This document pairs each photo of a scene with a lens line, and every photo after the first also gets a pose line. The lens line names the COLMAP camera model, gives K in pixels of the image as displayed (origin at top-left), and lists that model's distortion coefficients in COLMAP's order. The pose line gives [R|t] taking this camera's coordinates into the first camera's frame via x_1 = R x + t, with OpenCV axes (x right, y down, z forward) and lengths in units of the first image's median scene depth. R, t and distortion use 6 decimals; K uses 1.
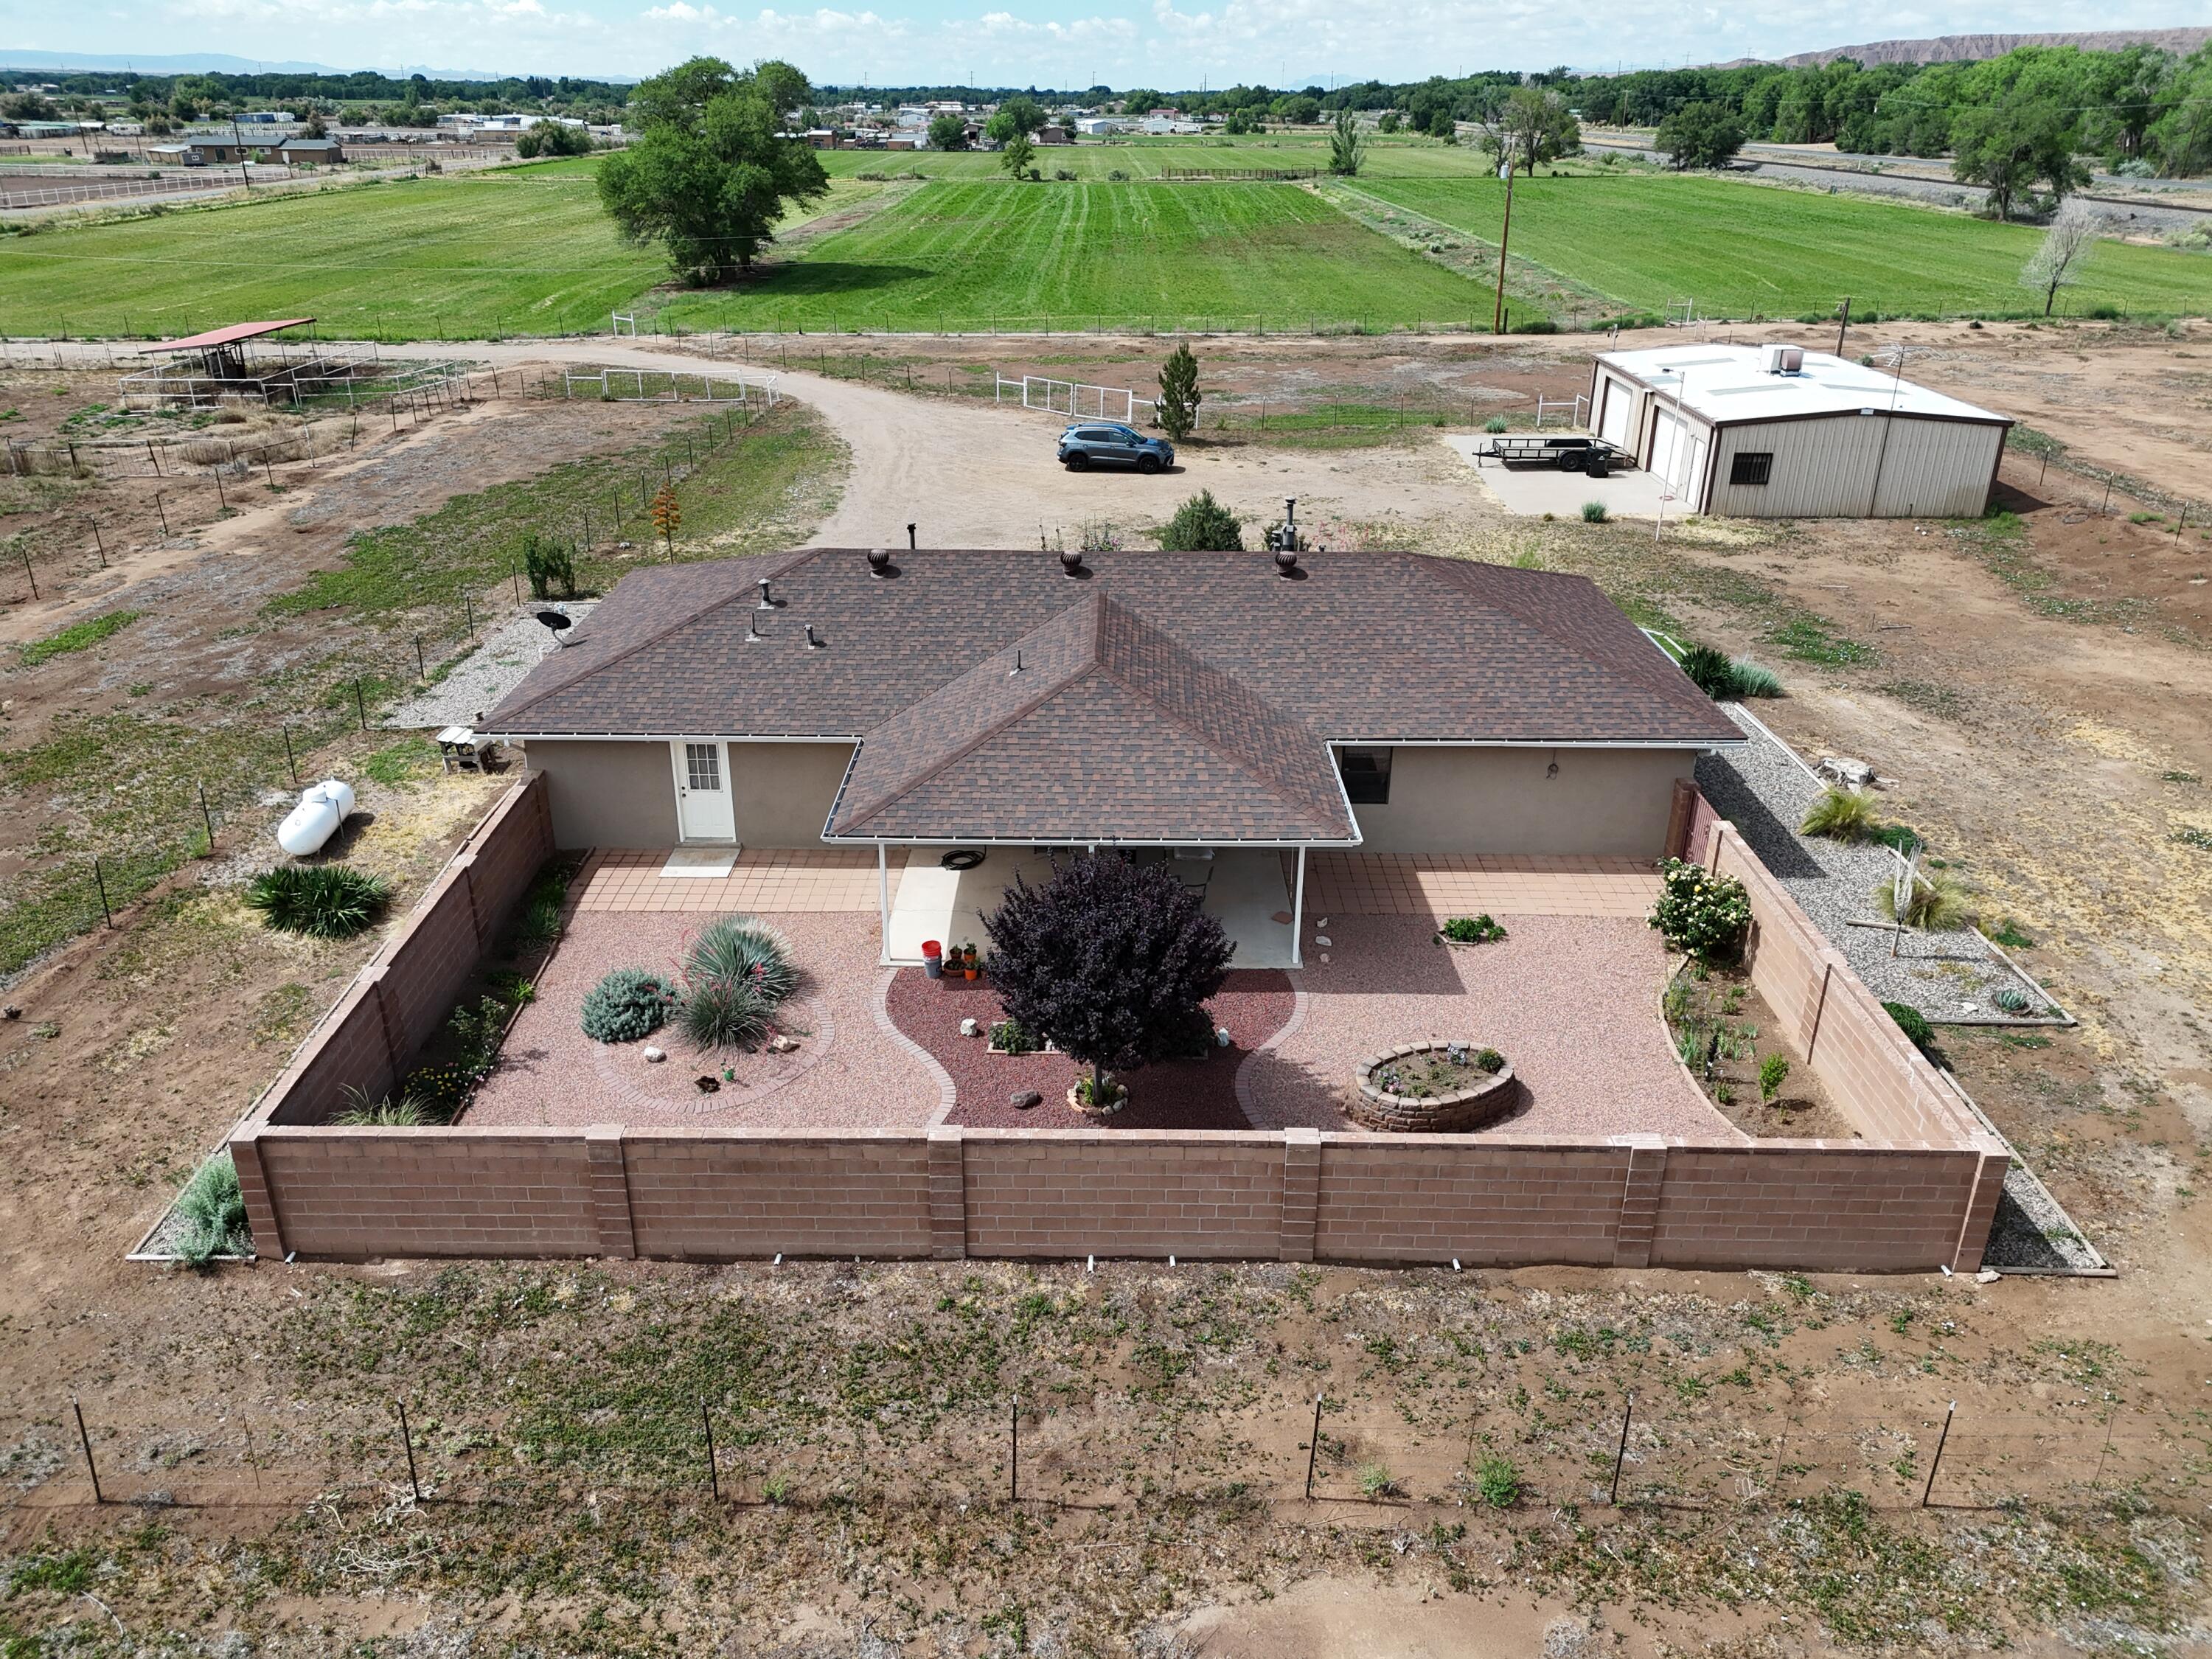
lens RADIAL K [[1620.3, 0, 1106.5], [0, 1620.3, 840.8], [0, 0, 1]] dist [0.077392, -0.072294]
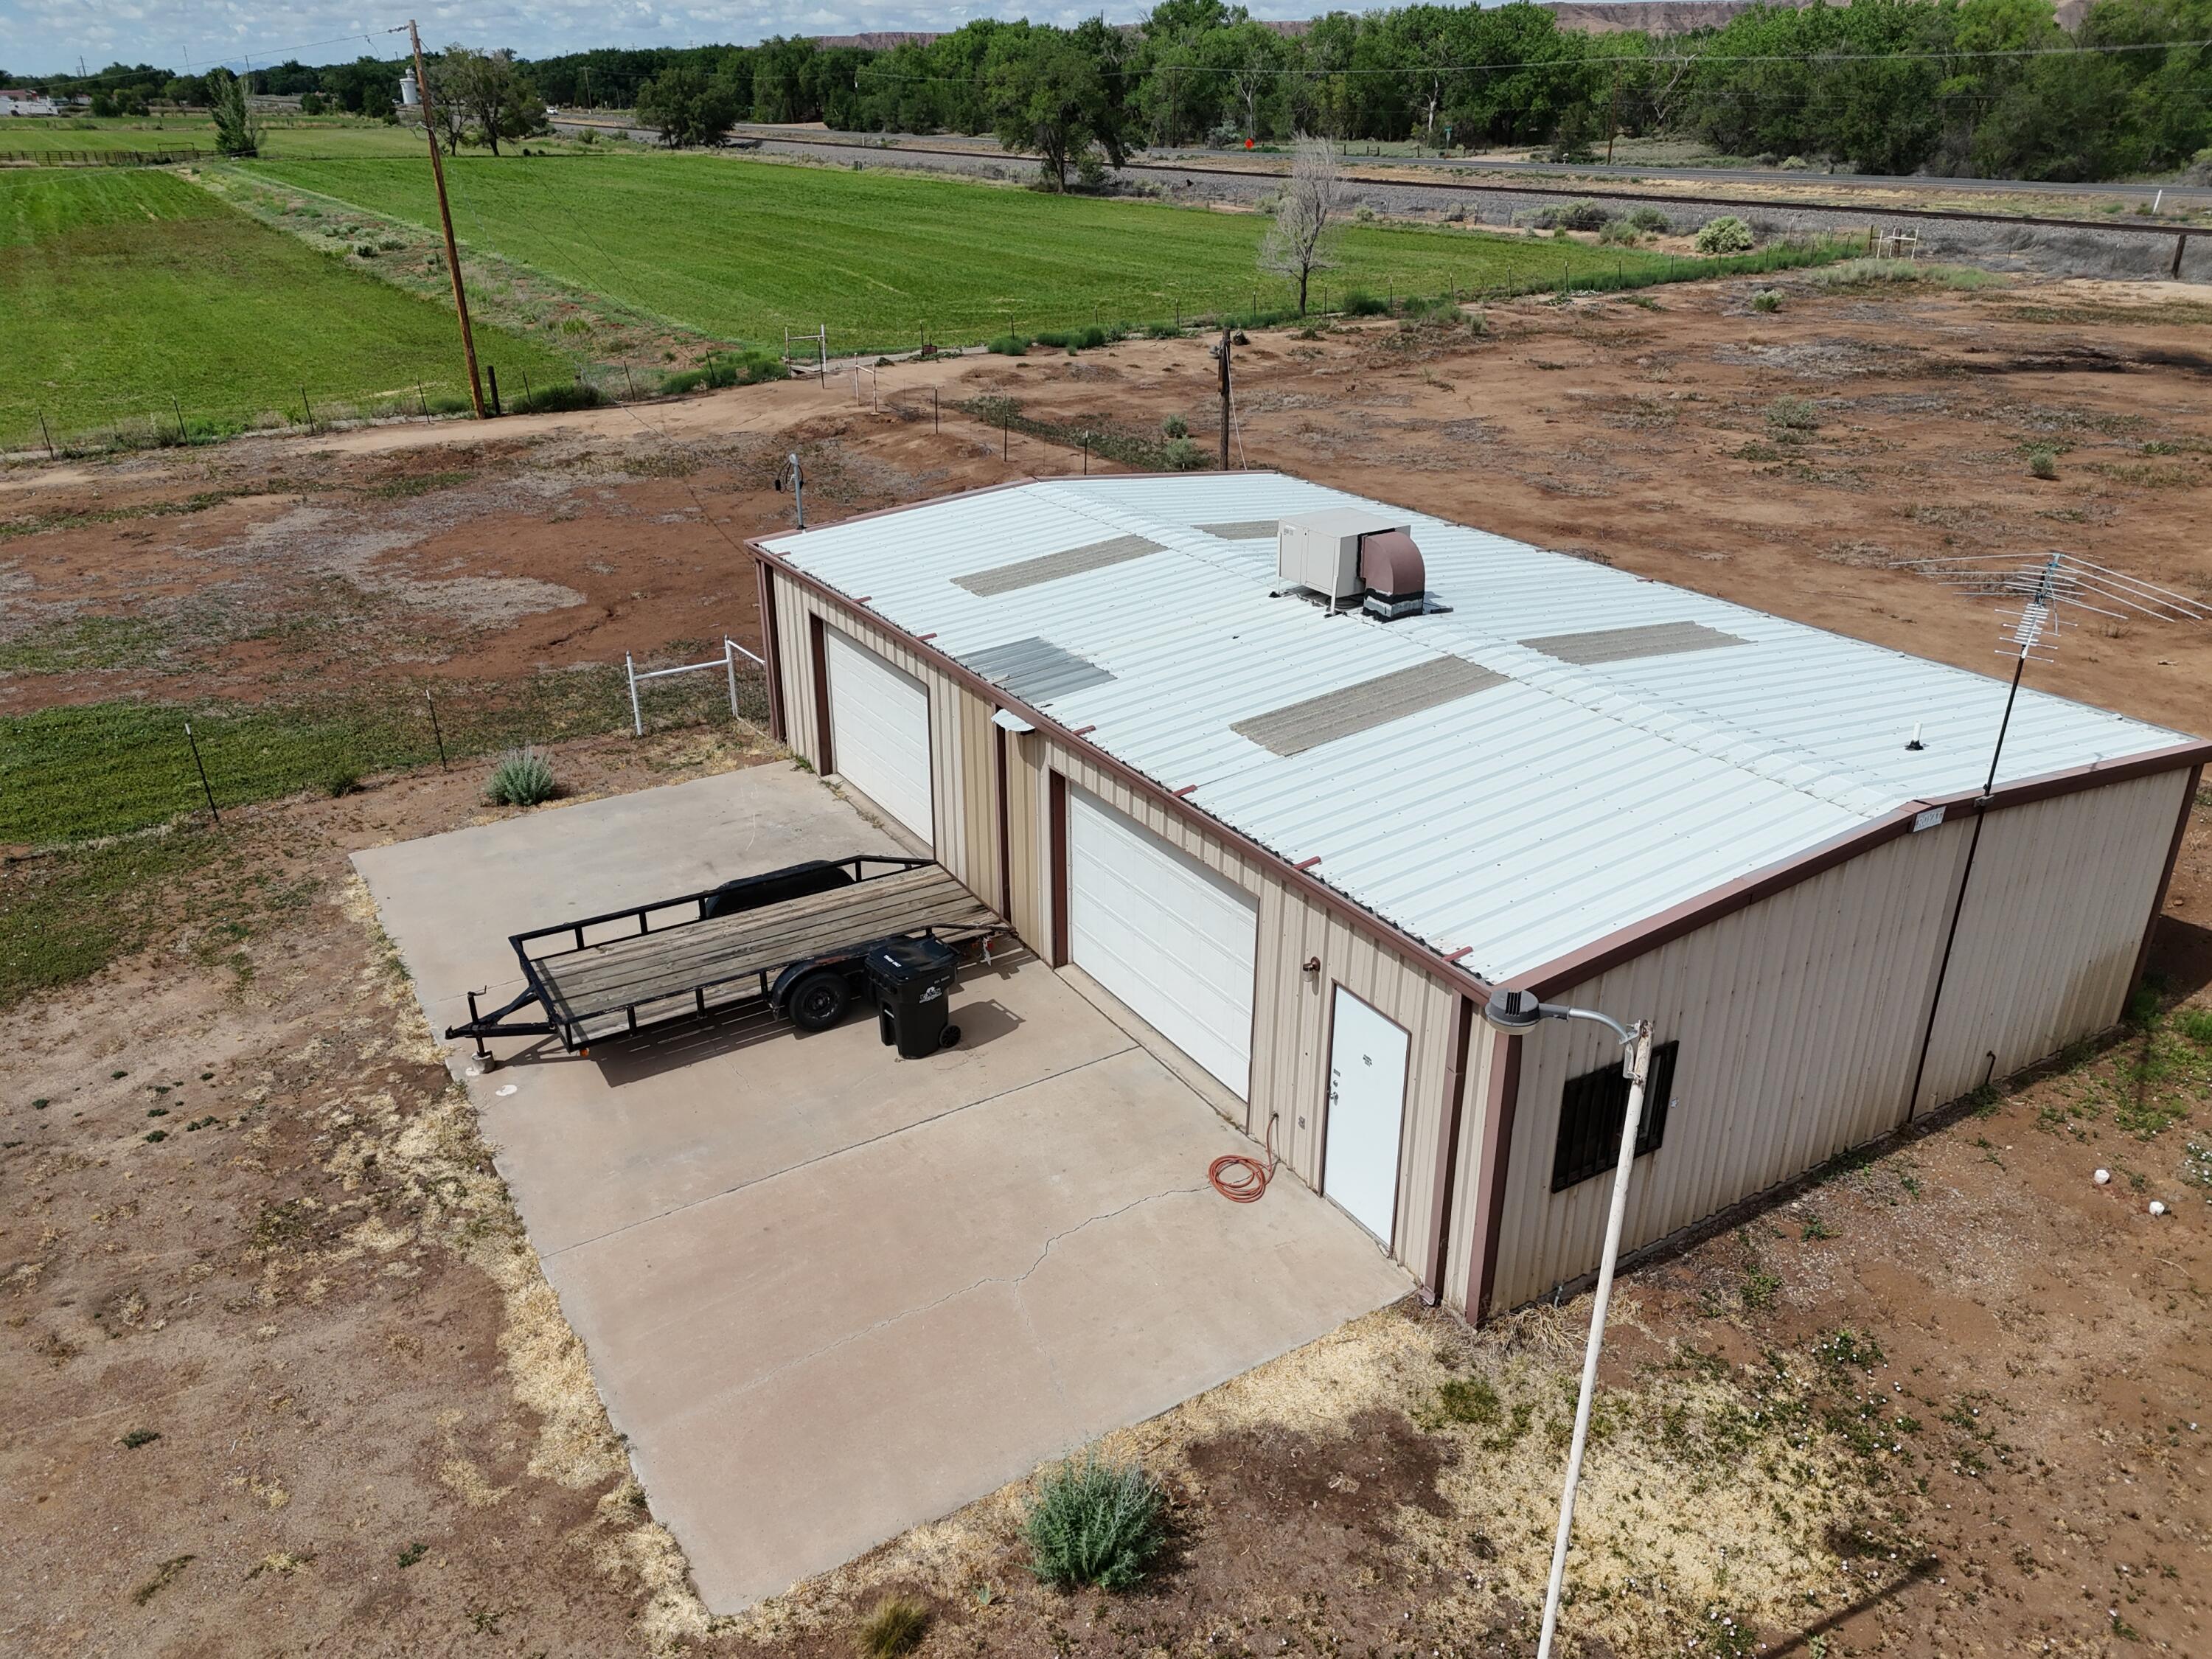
lens RADIAL K [[1620.3, 0, 1106.5], [0, 1620.3, 840.8], [0, 0, 1]] dist [0.077392, -0.072294]
pose [[0.846314, -0.226238, 0.482254, 0.046465], [0.224493, 0.972485, 0.062253, -0.062304], [-0.483069, 0.055577, 0.873817, 0.171905]]
